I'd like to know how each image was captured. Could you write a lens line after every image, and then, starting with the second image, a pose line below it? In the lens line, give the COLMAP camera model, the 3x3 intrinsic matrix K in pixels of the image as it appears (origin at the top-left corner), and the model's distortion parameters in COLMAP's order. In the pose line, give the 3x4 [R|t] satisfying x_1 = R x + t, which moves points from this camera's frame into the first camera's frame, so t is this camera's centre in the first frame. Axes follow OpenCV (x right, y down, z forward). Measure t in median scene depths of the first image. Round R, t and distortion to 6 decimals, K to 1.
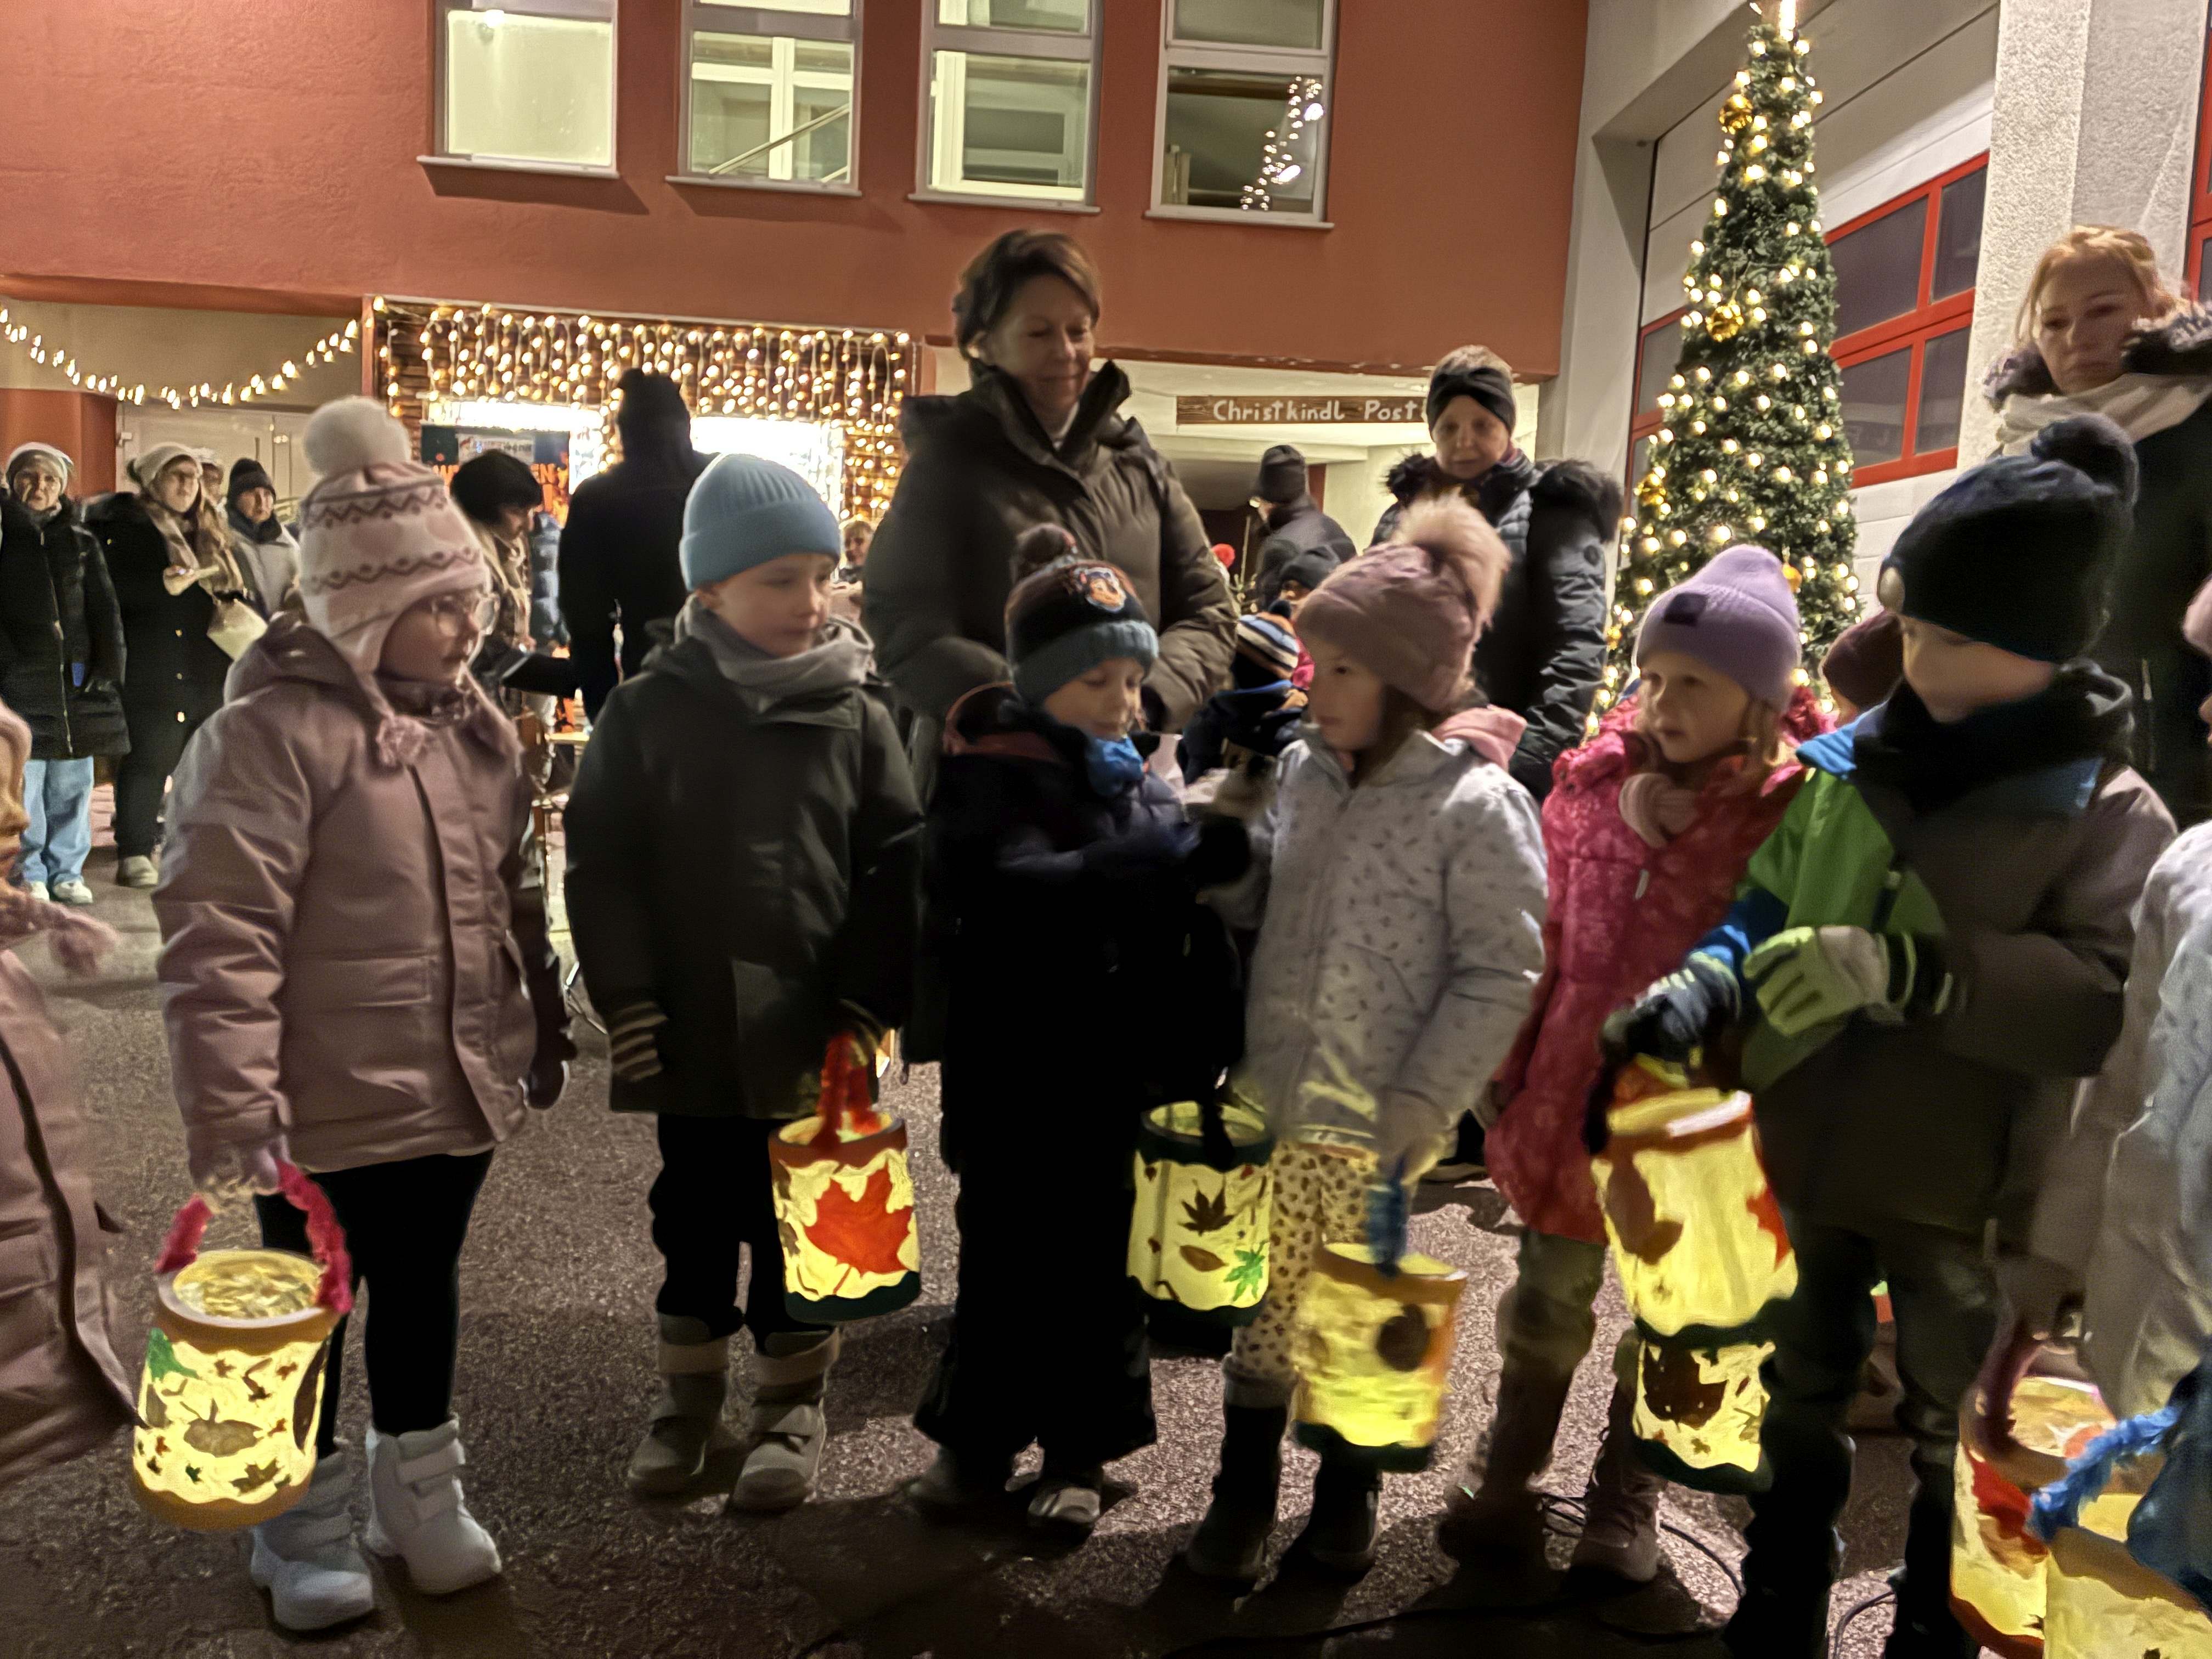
lens RADIAL K [[1636.3, 0, 1106.0], [0, 1636.3, 829.5], [0, 0, 1]] dist [-0.006054, -0.003412]
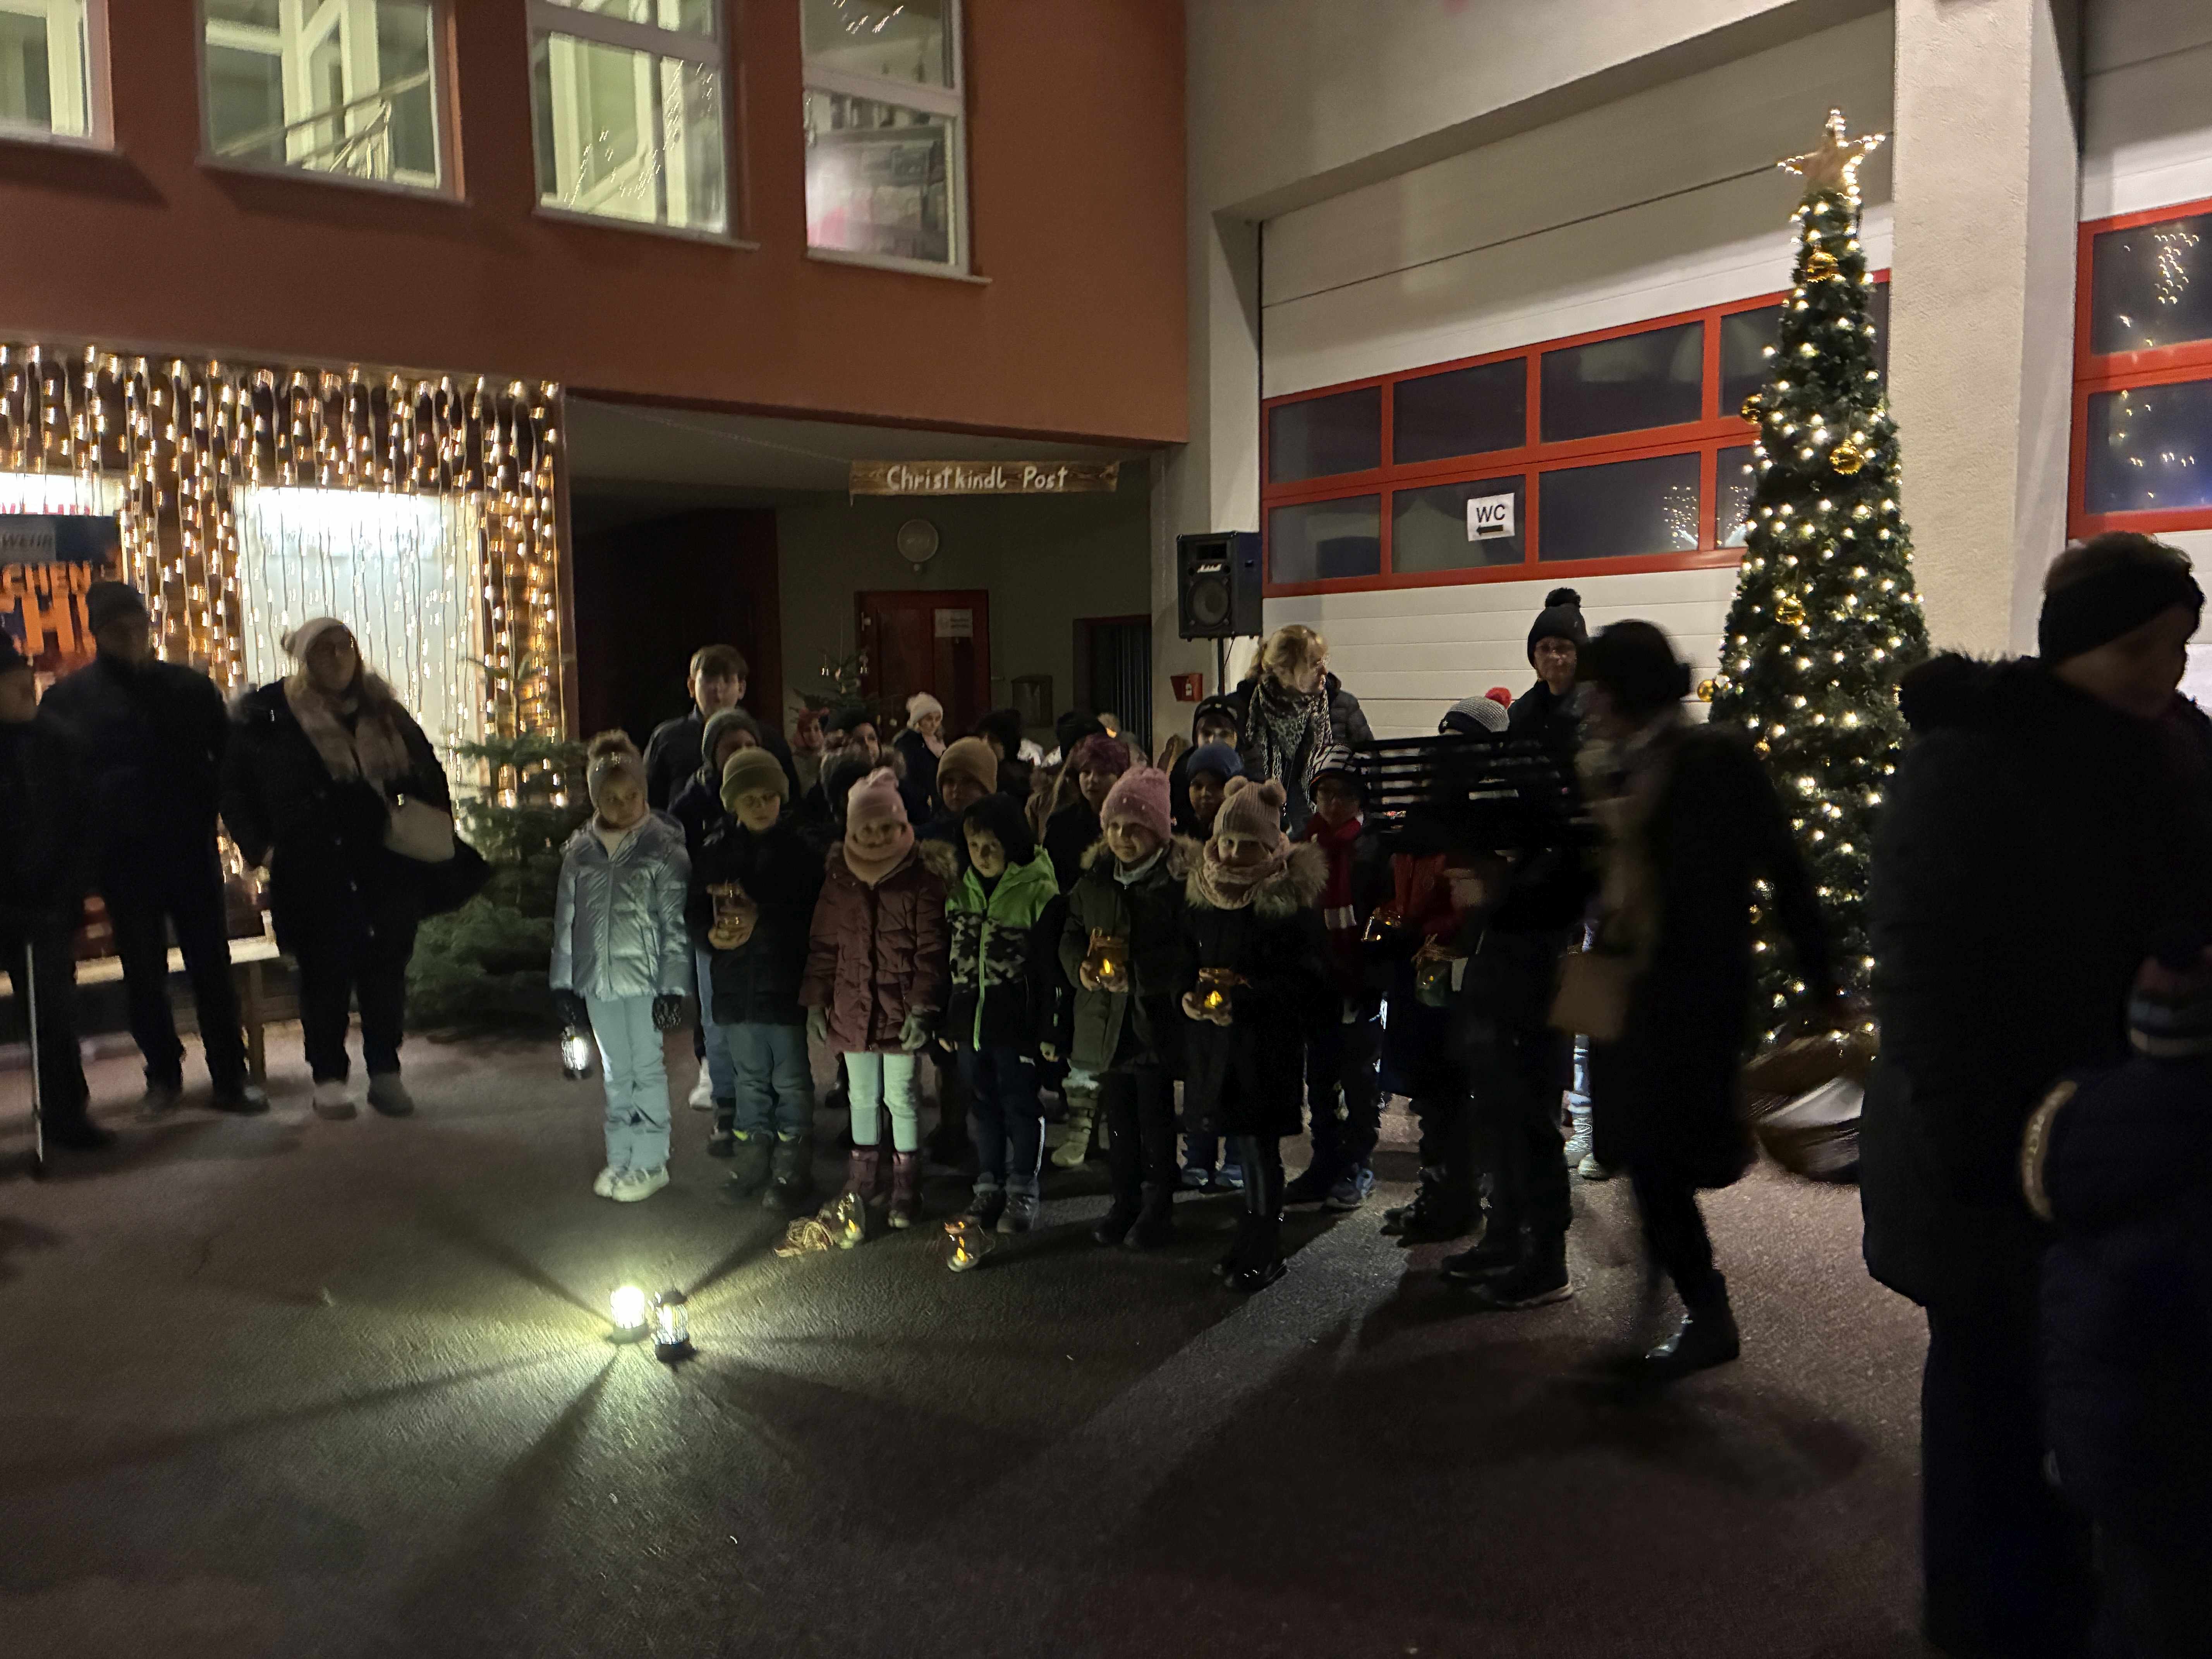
lens RADIAL K [[1610.2, 0, 1076.7], [0, 1610.2, 832.9], [0, 0, 1]] dist [0.093853, -0.137444]
pose [[0.836776, -0.119250, 0.534402, -0.361561], [0.113997, 0.992551, 0.042986, -0.089863], [-0.535547, 0.024950, 0.844137, 0.190463]]
